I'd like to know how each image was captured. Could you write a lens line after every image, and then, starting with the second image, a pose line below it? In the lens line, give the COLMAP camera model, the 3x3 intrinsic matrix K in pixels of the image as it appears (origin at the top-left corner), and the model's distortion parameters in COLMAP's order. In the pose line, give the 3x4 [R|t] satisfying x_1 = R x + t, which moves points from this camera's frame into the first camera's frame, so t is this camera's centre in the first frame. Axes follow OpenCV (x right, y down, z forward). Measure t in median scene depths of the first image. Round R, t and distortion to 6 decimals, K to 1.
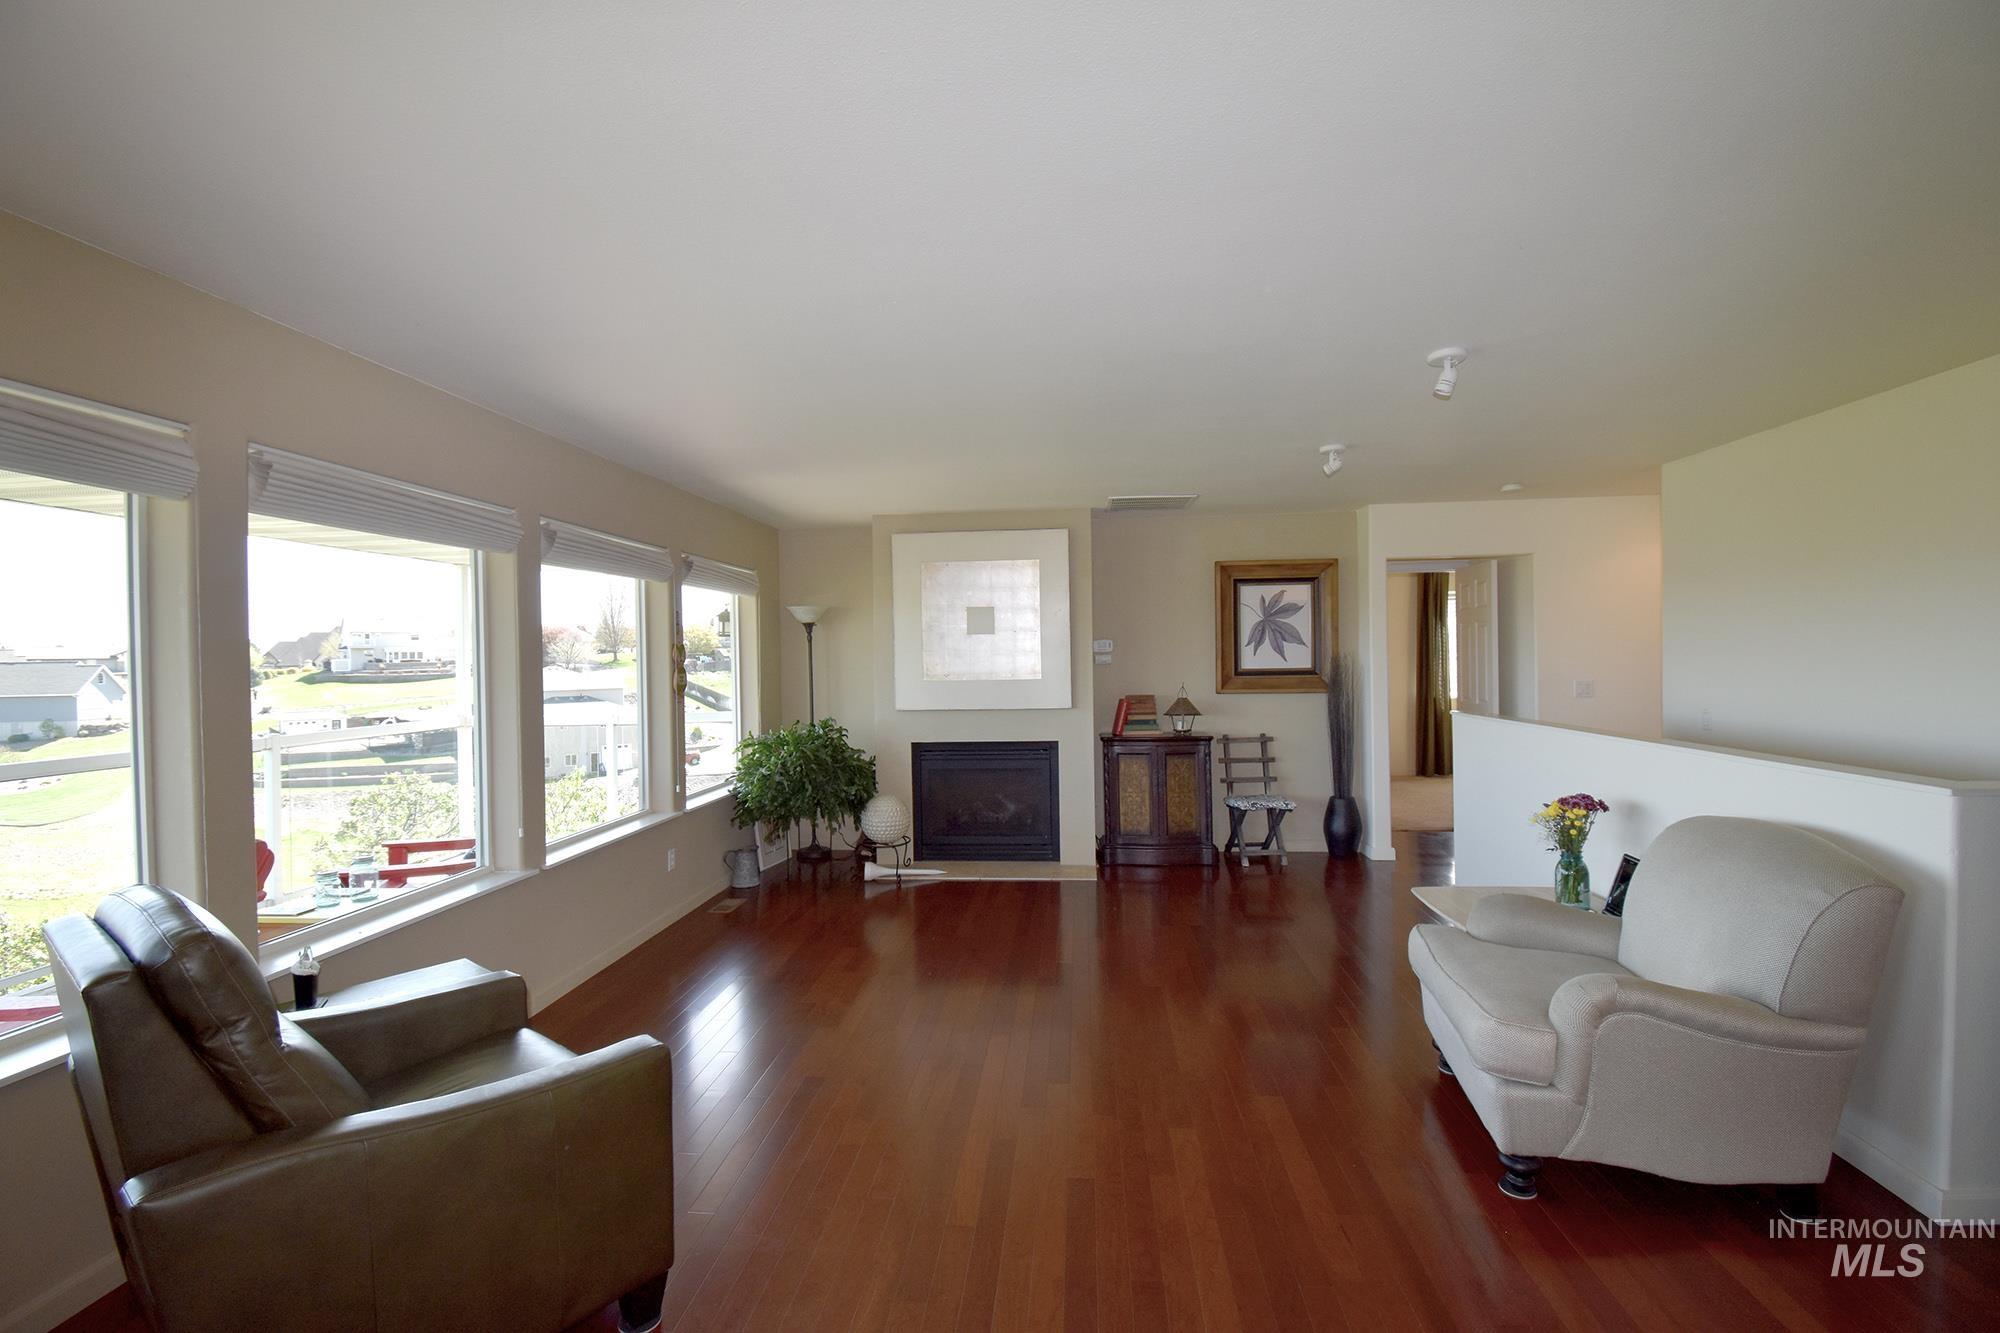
lens RADIAL K [[892.8, 0, 974.6], [0, 892.8, 659.8], [0, 0, 1]] dist [0.006696, -0.010914]
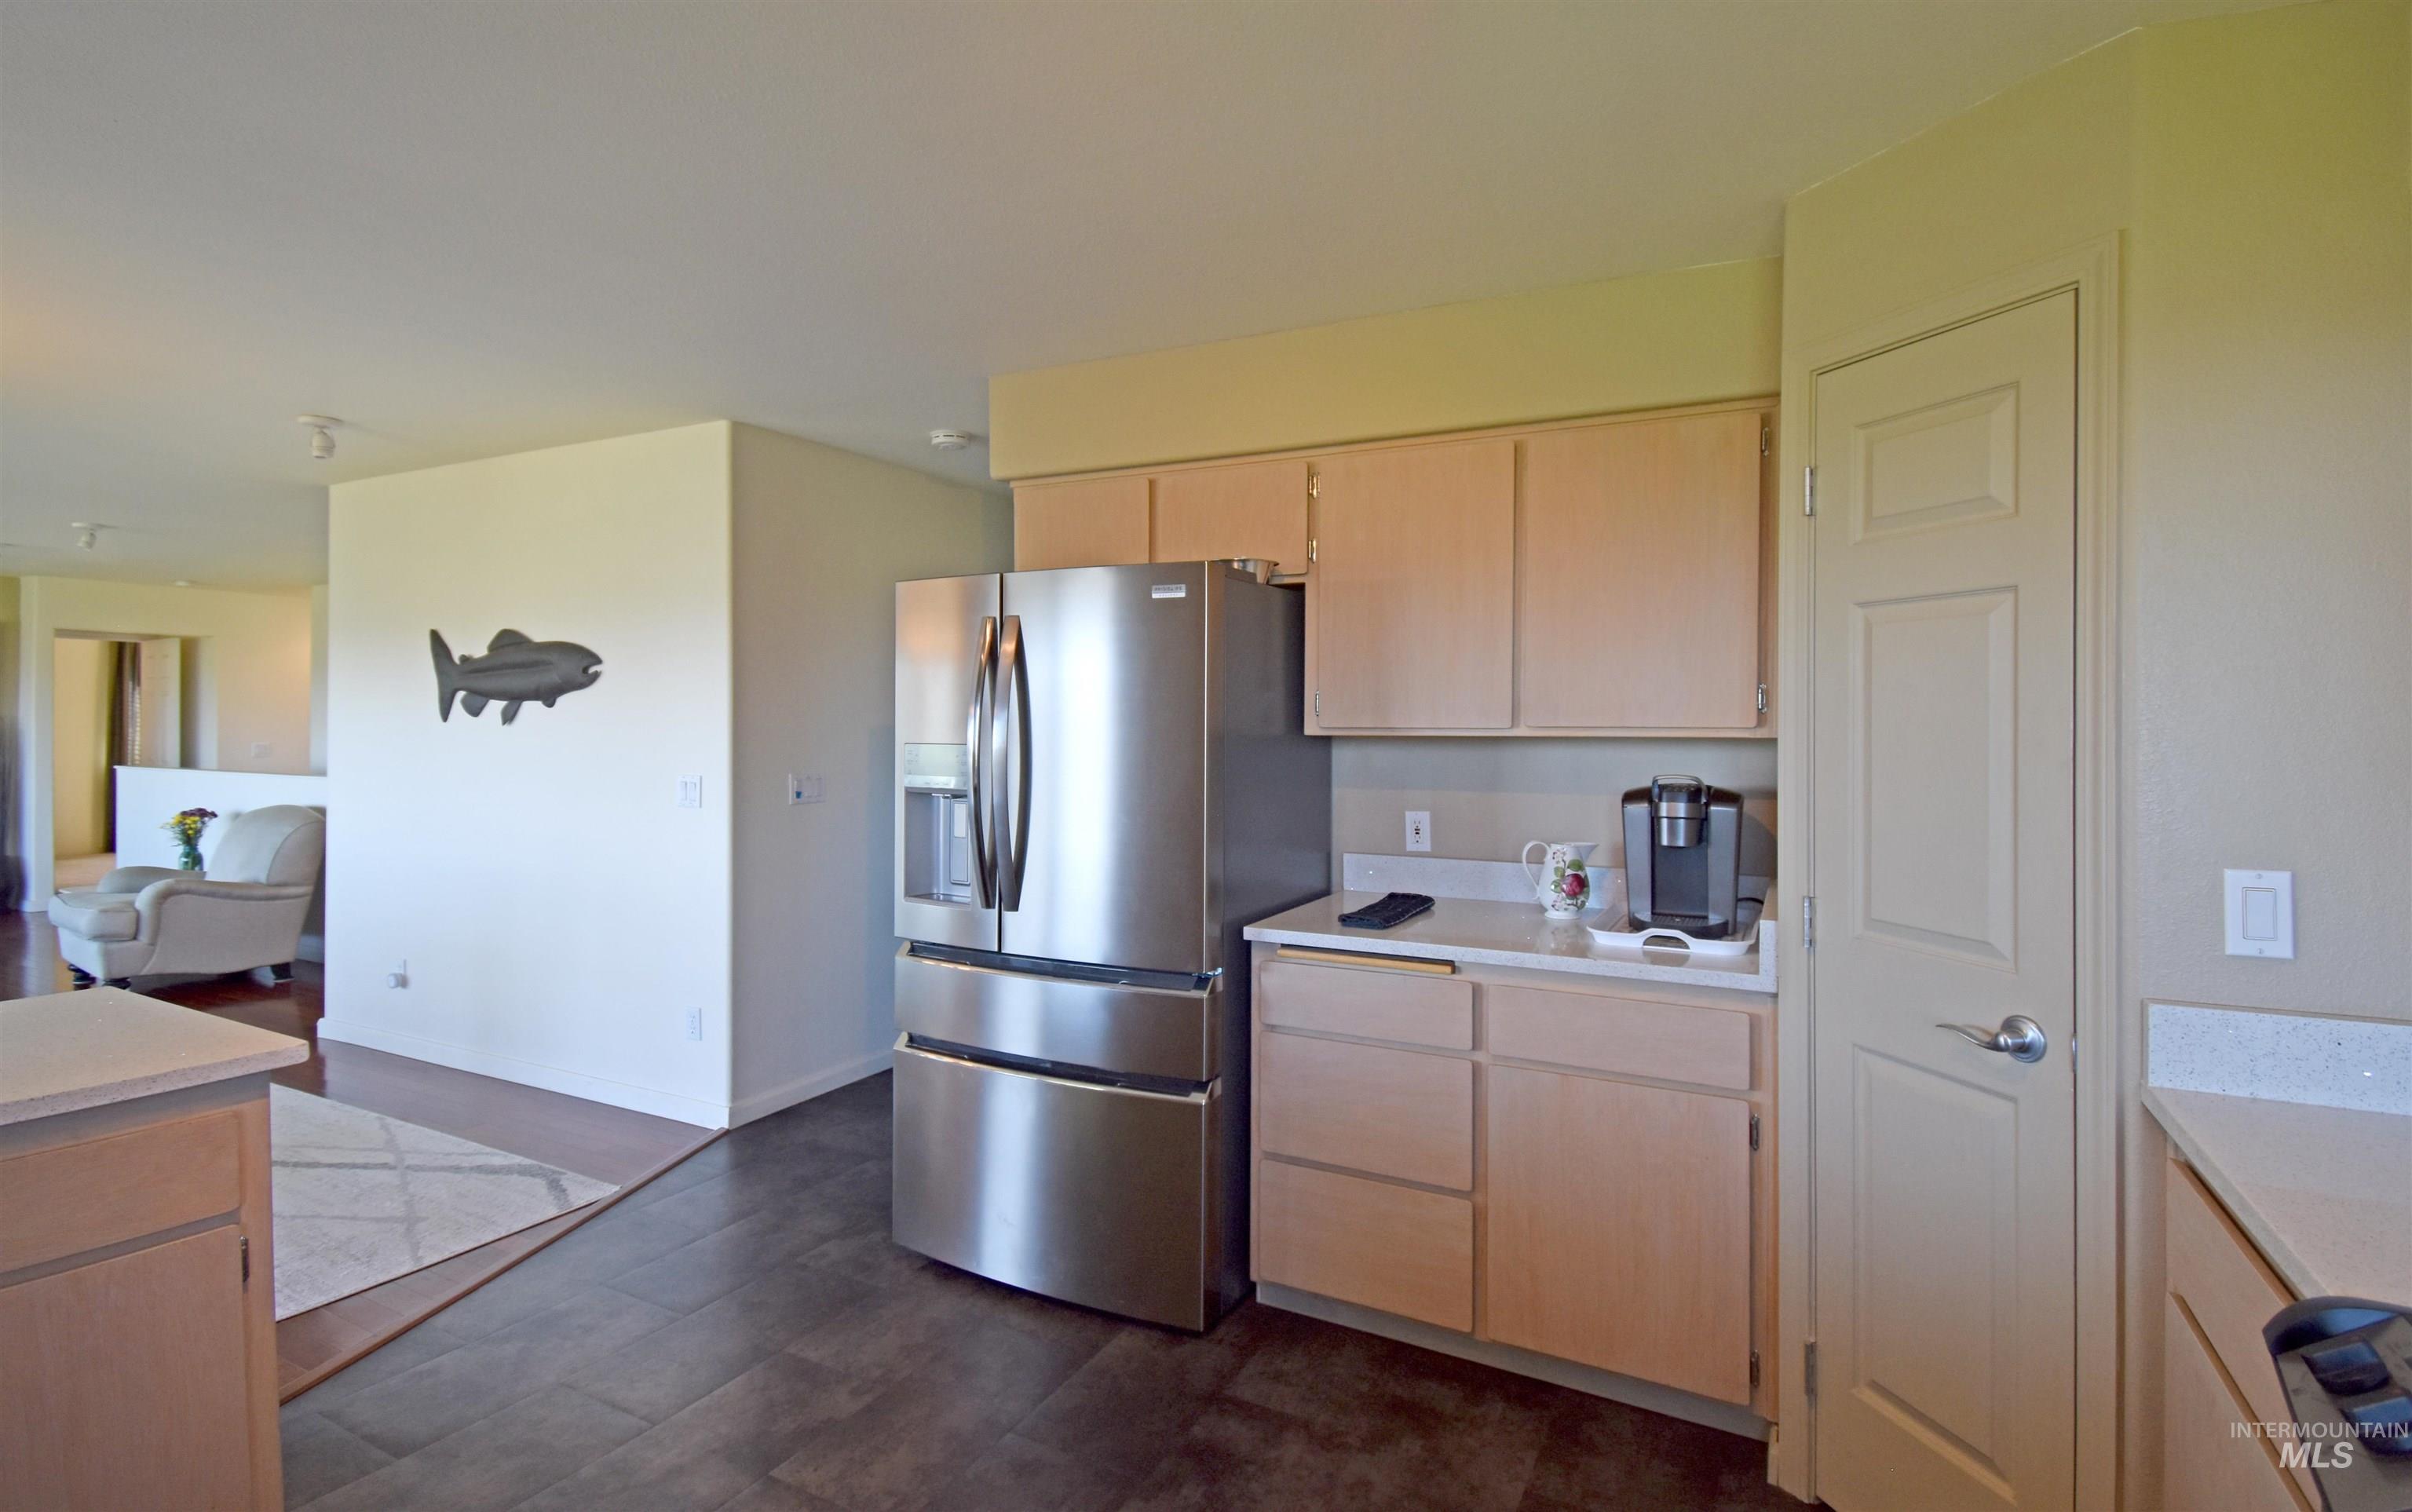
lens RADIAL K [[1151.1, 0, 1184.1], [0, 1151.1, 734.9], [0, 0, 1]] dist [0.000879, 0.000324]
pose [[0.373782, 0.011481, 0.927445, -0.297084], [-0.006455, 0.999931, -0.009777, 0.017755], [-0.927494, -0.002333, 0.373831, -0.736322]]
